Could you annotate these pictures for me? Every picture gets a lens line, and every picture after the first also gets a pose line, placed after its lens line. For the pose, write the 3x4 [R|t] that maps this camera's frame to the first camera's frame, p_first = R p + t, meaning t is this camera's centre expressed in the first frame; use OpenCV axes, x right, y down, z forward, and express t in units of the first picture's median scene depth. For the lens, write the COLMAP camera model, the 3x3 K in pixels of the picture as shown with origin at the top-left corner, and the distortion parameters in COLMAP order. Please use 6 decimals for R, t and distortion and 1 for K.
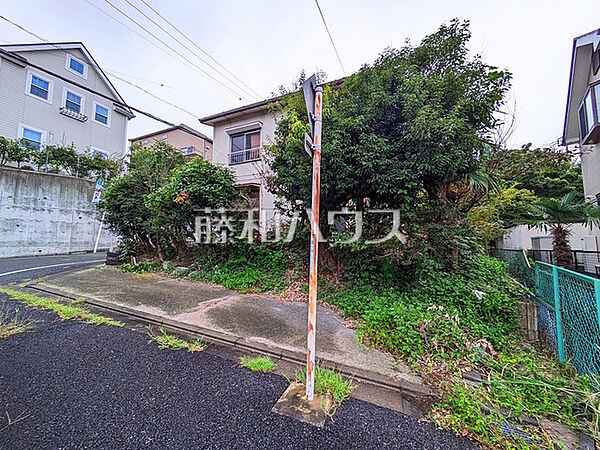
lens RADIAL K [[238.3, 0, 299.2], [0, 238.3, 224.2], [0, 0, 1]] dist [-0.000750, 0.001542]
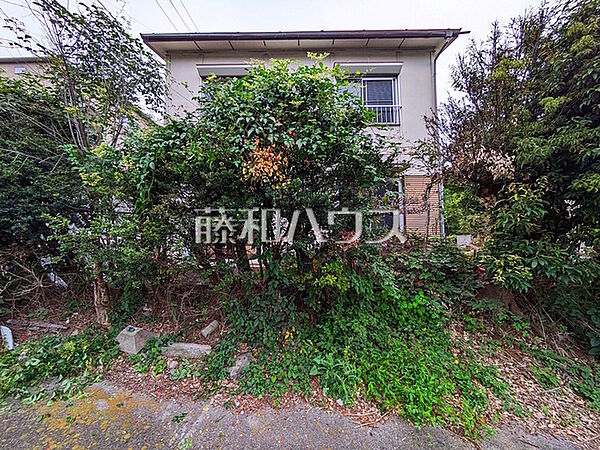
lens RADIAL K [[238.3, 0, 300.5], [0, 238.3, 224.5], [0, 0, 1]] dist [-0.000750, 0.001542]
pose [[0.923098, 0.029842, 0.383406, -0.443891], [-0.038771, 0.999127, 0.015580, -0.029097], [-0.382606, -0.029247, 0.923449, 0.531740]]
